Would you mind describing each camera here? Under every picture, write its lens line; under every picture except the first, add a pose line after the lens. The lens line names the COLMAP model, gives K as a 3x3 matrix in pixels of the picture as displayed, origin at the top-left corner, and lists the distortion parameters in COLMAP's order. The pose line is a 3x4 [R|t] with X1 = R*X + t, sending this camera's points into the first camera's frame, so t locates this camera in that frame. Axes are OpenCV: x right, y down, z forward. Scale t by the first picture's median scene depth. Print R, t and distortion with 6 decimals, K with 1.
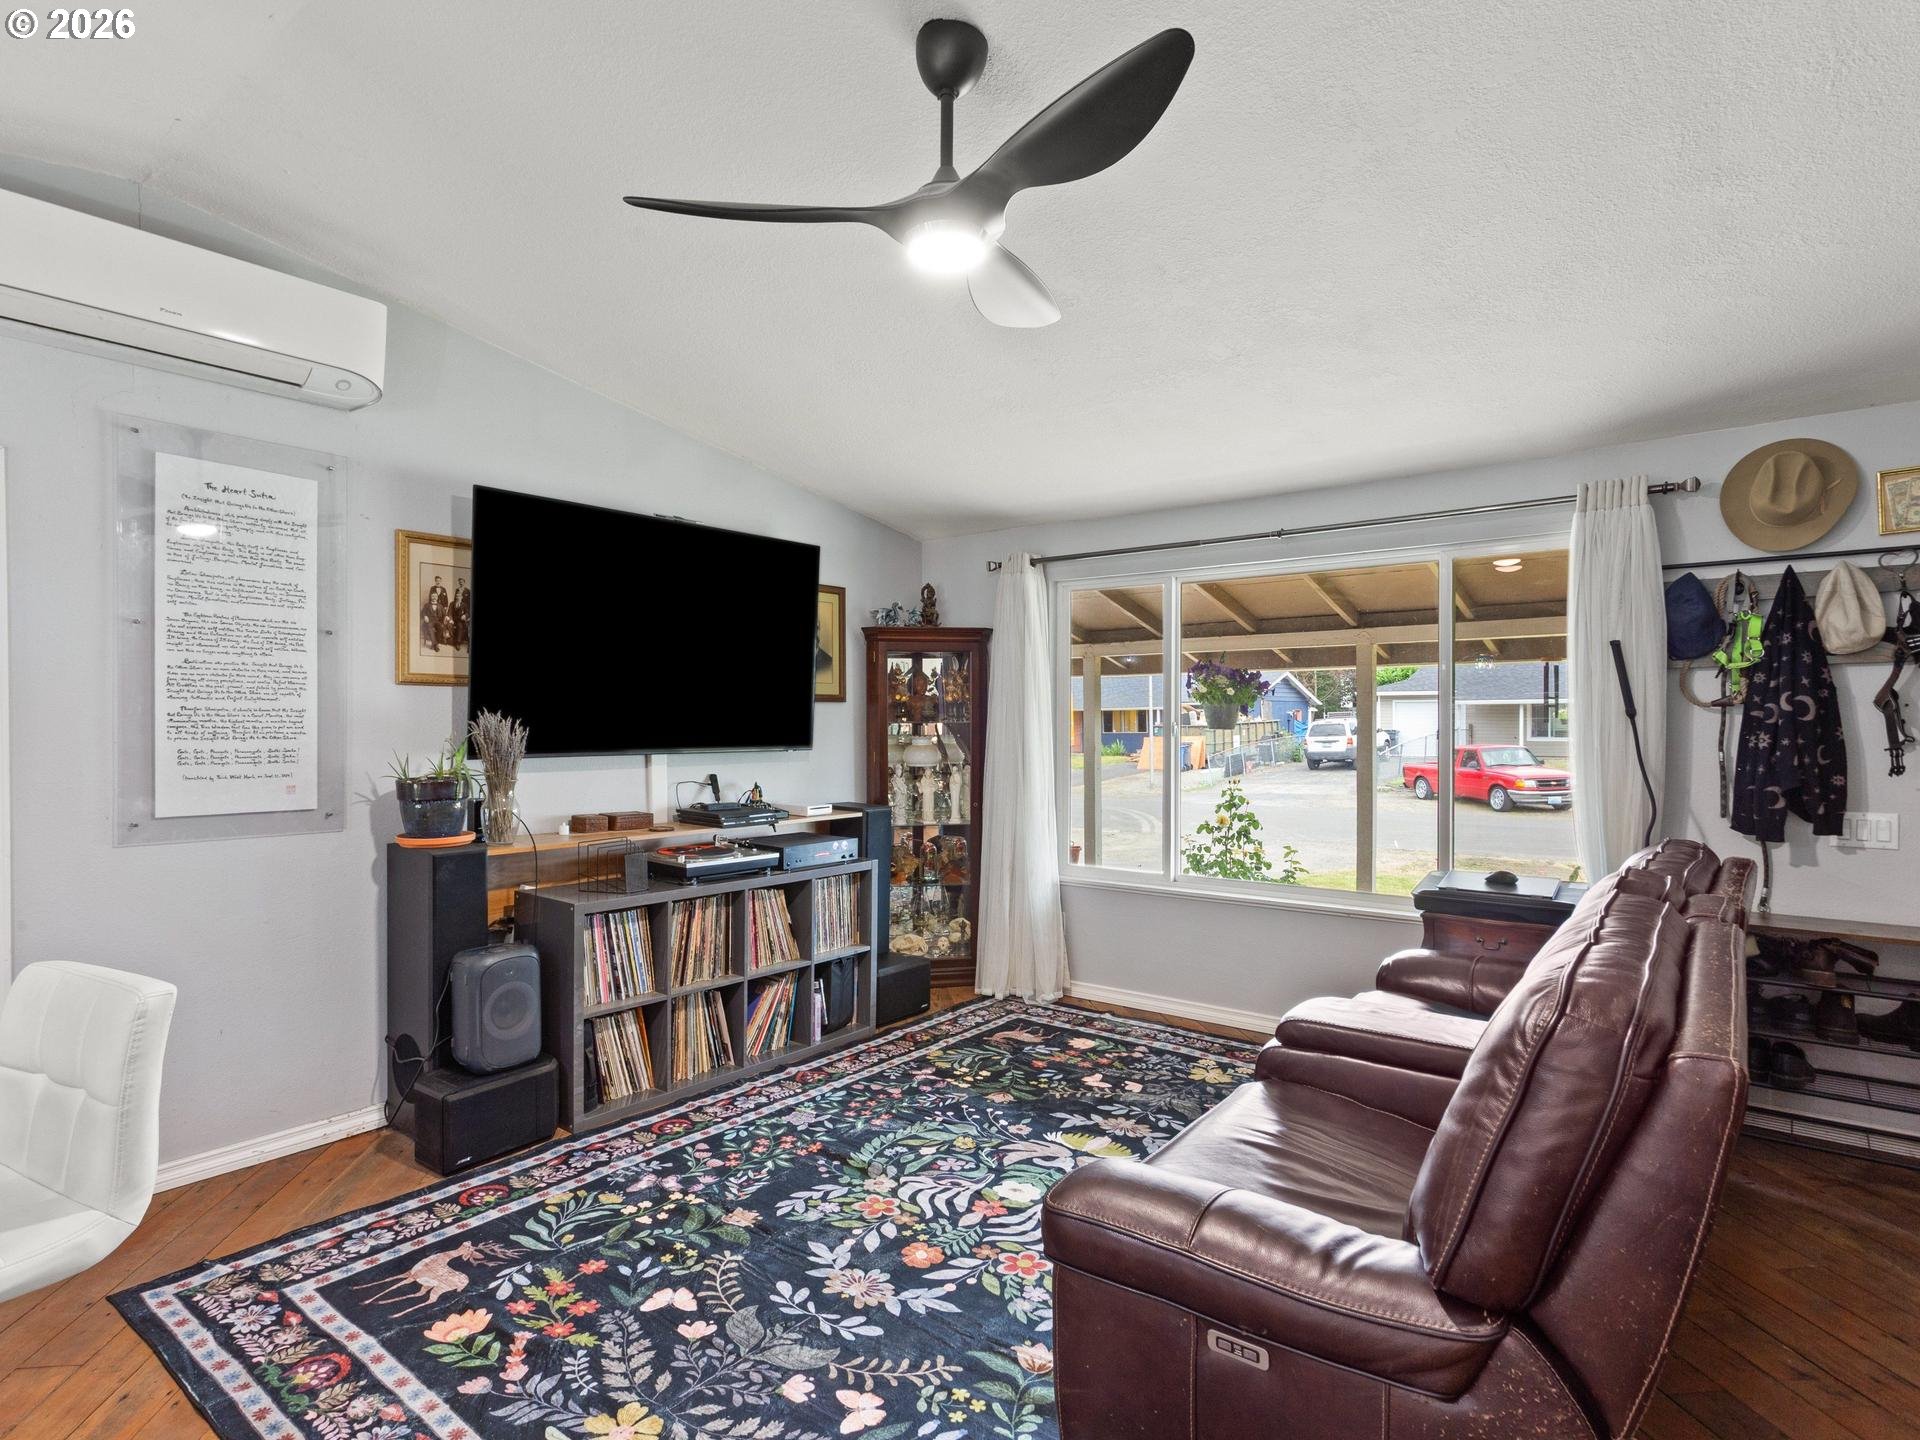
lens RADIAL K [[1055.1, 0, 937.0], [0, 1055.1, 722.8], [0, 0, 1]] dist [0.000832, 0.000969]
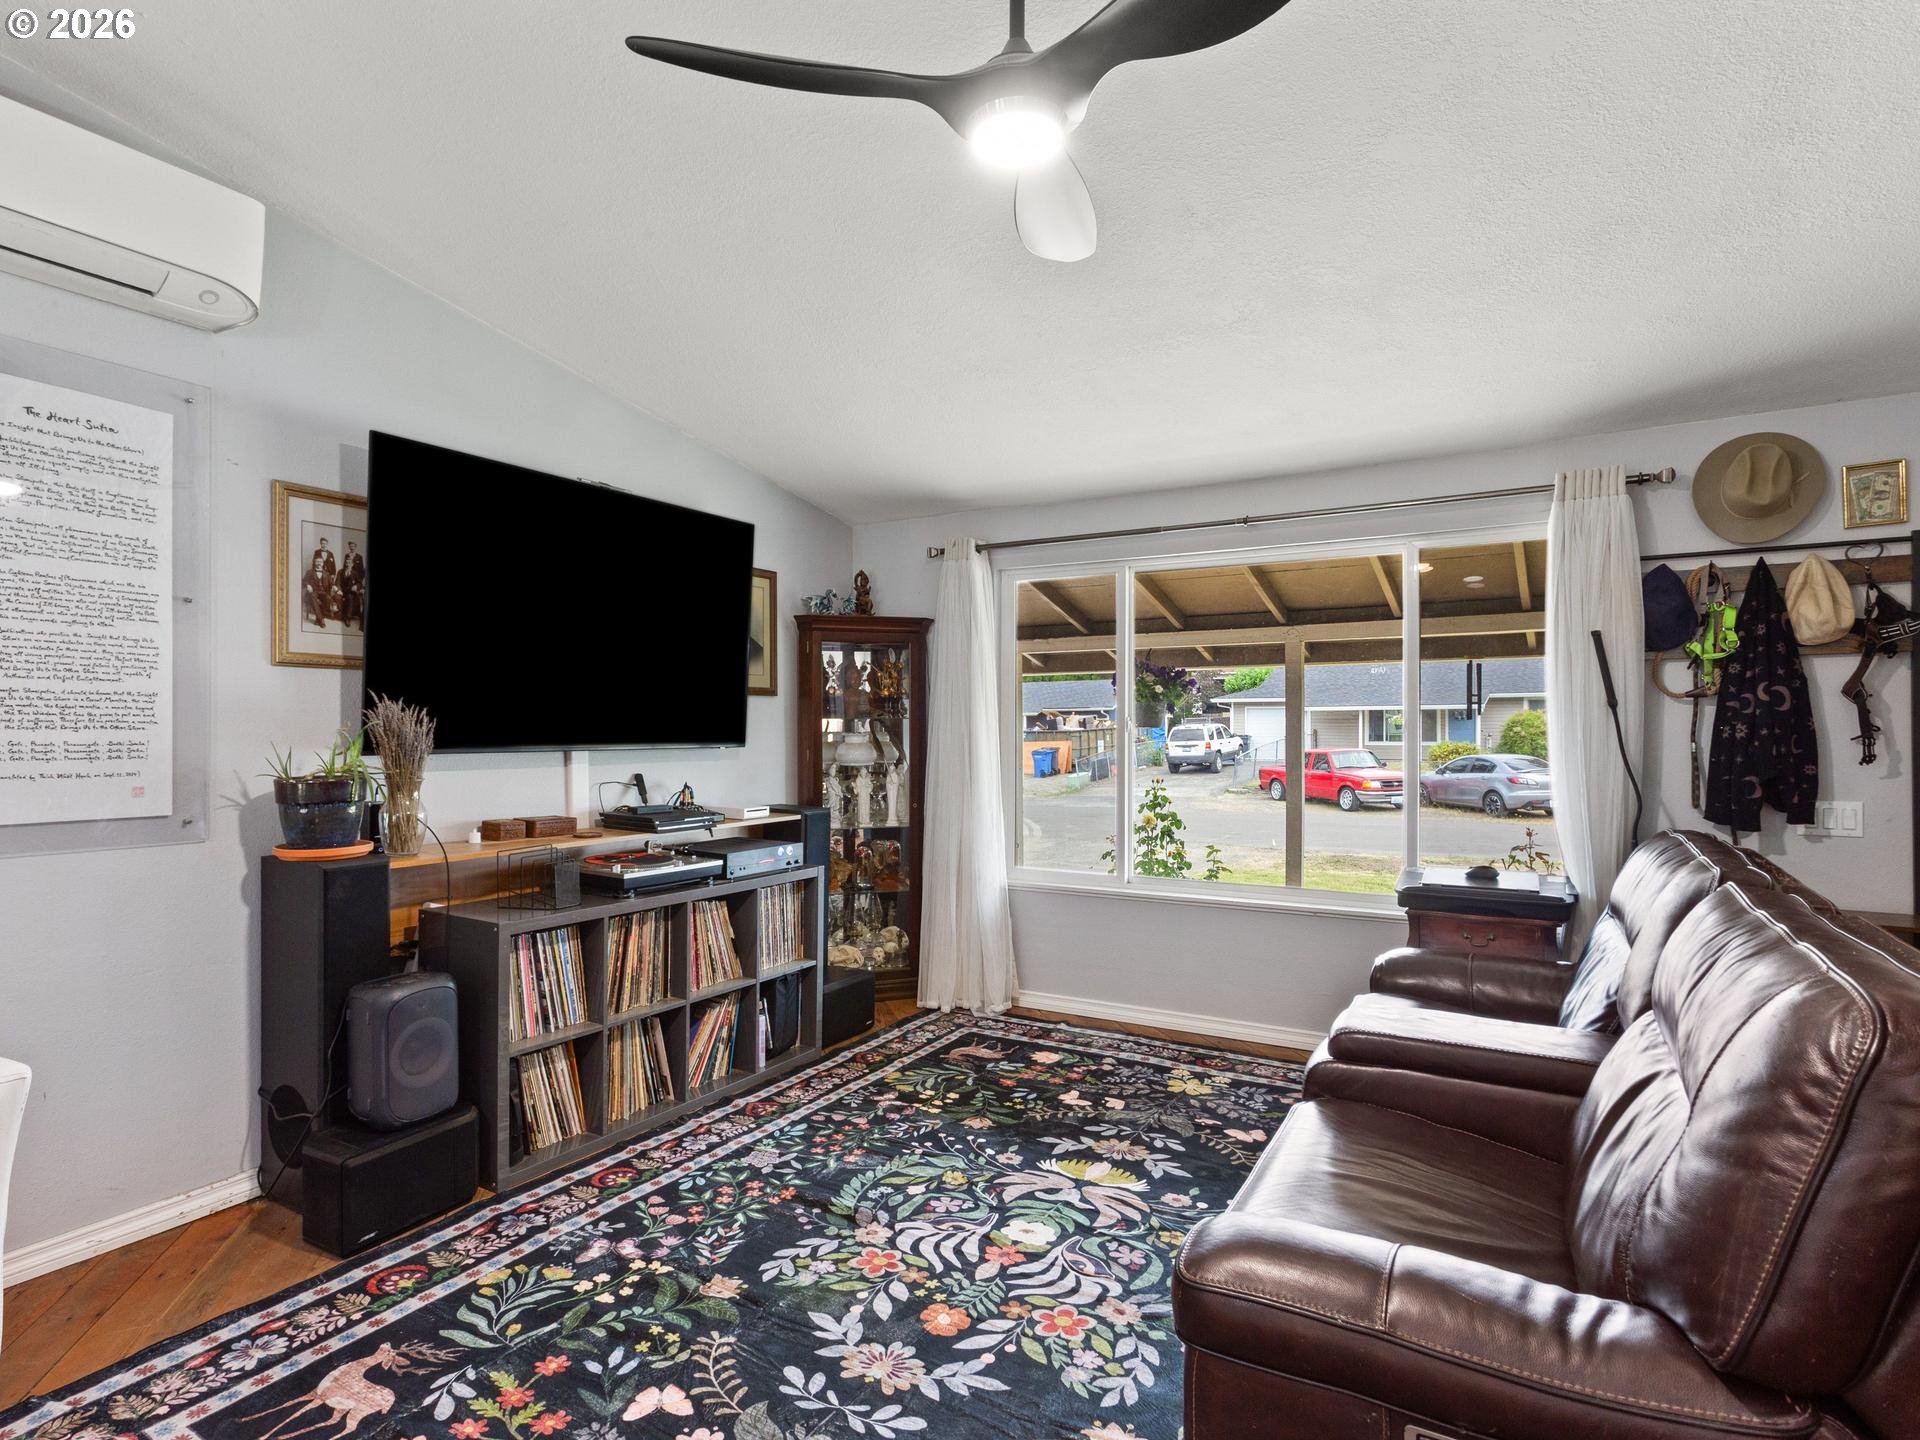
lens RADIAL K [[1045.8, 0, 941.6], [0, 1045.8, 726.8], [0, 0, 1]] dist [0.002042, -0.001047]
pose [[0.991047, -0.000229, 0.133511, -0.103030], [0.000555, 0.999997, -0.002409, 0.015033], [-0.133510, 0.002462, 0.991044, 0.114823]]
